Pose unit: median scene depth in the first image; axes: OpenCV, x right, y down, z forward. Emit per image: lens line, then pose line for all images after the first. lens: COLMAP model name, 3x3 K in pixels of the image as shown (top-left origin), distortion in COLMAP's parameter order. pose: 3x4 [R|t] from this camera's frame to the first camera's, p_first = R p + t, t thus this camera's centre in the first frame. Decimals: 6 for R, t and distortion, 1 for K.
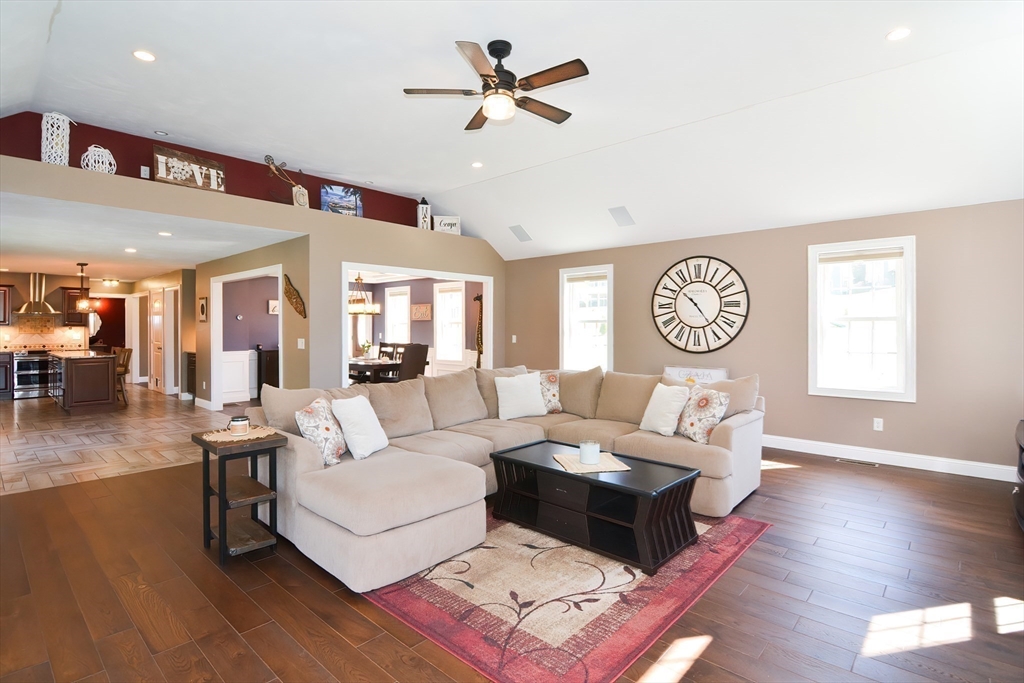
lens RADIAL K [[503.9, 0, 505.4], [0, 503.9, 331.0], [0, 0, 1]] dist [-0.001485, -0.007941]
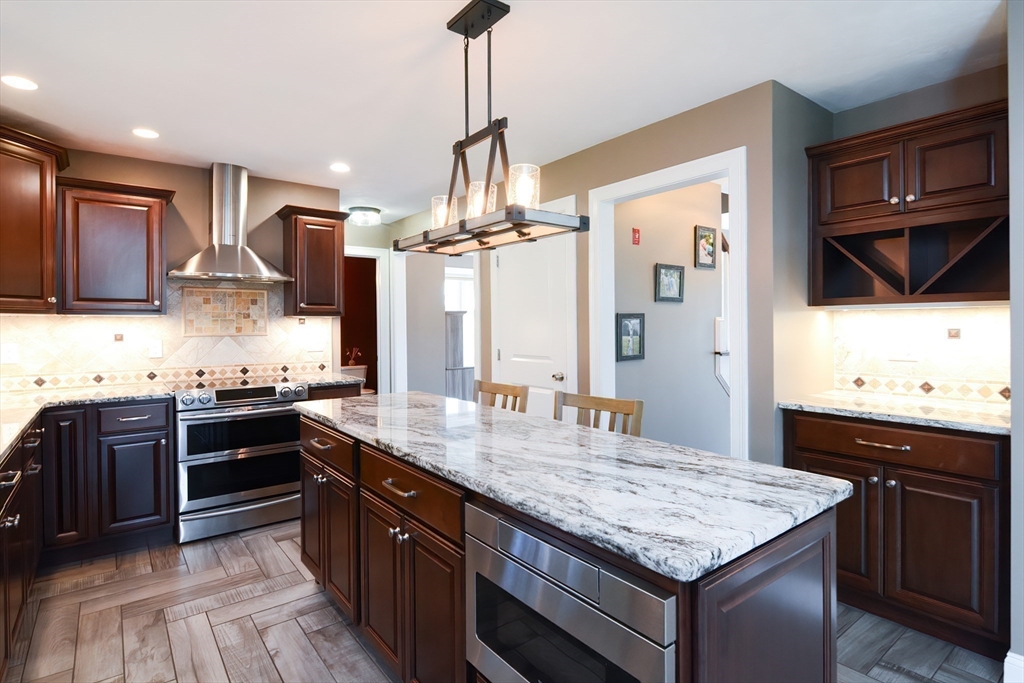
lens RADIAL K [[515.7, 0, 506.0], [0, 515.7, 327.0], [0, 0, 1]] dist [0.003625, -0.007805]
pose [[0.985577, -0.008839, -0.168996, -0.687806], [0.008748, 0.999961, -0.001281, 0.000874], [0.169001, -0.000216, 0.985616, 0.678058]]
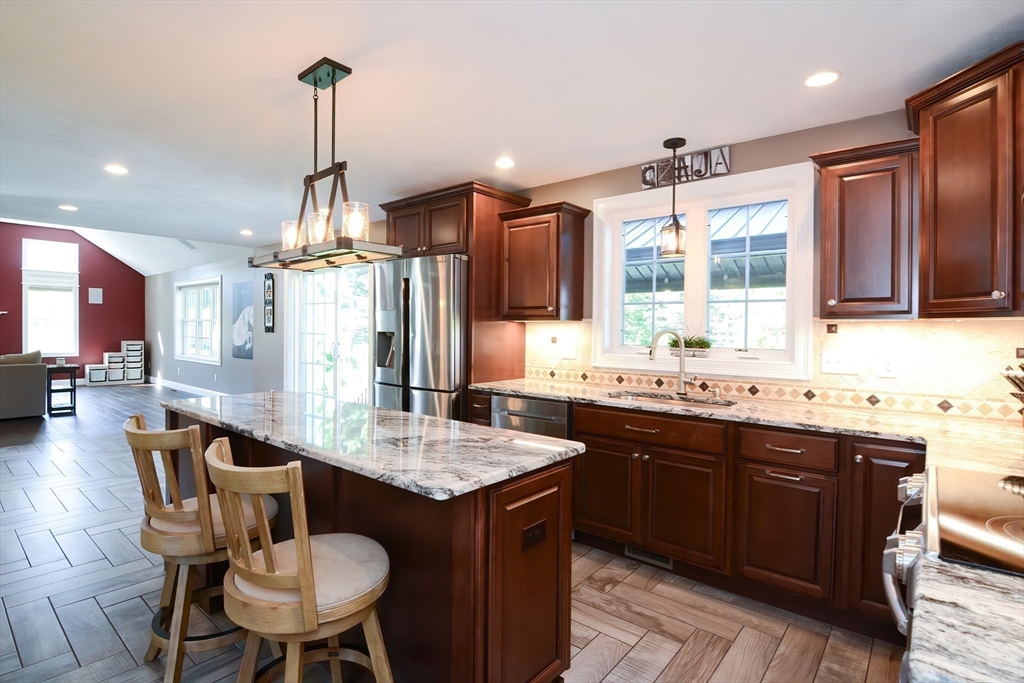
lens RADIAL K [[503.9, 0, 505.4], [0, 503.9, 331.0], [0, 0, 1]] dist [-0.001485, -0.007941]
pose [[-0.999263, -0.007472, -0.037659, -0.801962], [-0.008047, 0.999853, 0.015151, -0.005417], [0.037541, 0.015443, -0.999176, 1.094434]]
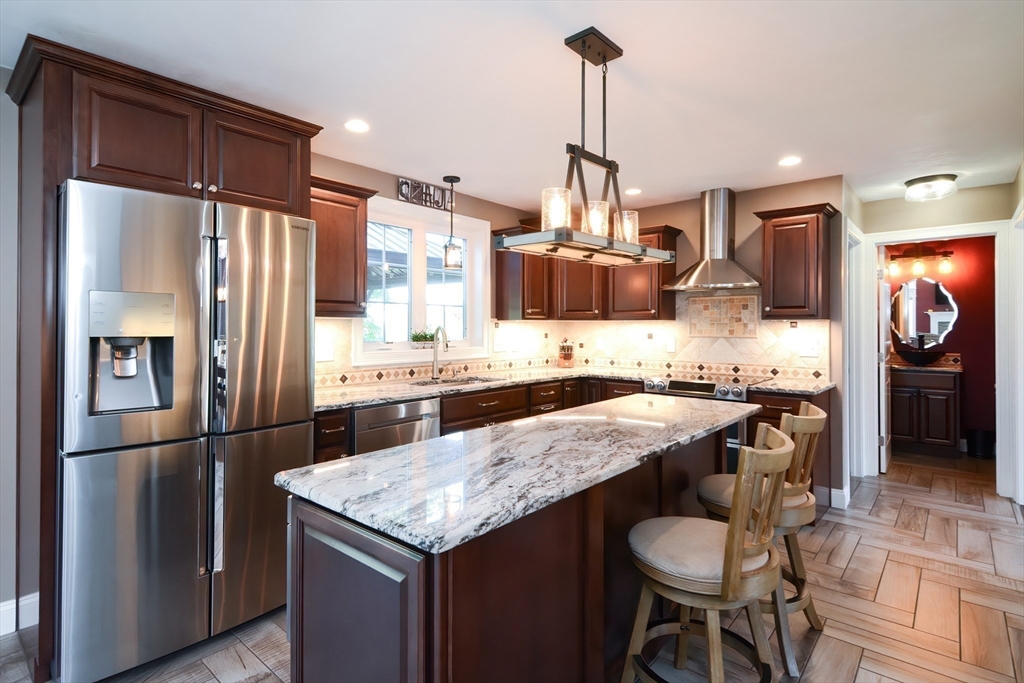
lens RADIAL K [[511.7, 0, 510.4], [0, 511.7, 318.9], [0, 0, 1]] dist [0.023027, -0.000824]
pose [[0.027670, -0.015342, -0.999499, -0.523936], [-0.006947, 0.999855, -0.015540, -0.002478], [0.999593, 0.007373, 0.027559, 0.828672]]
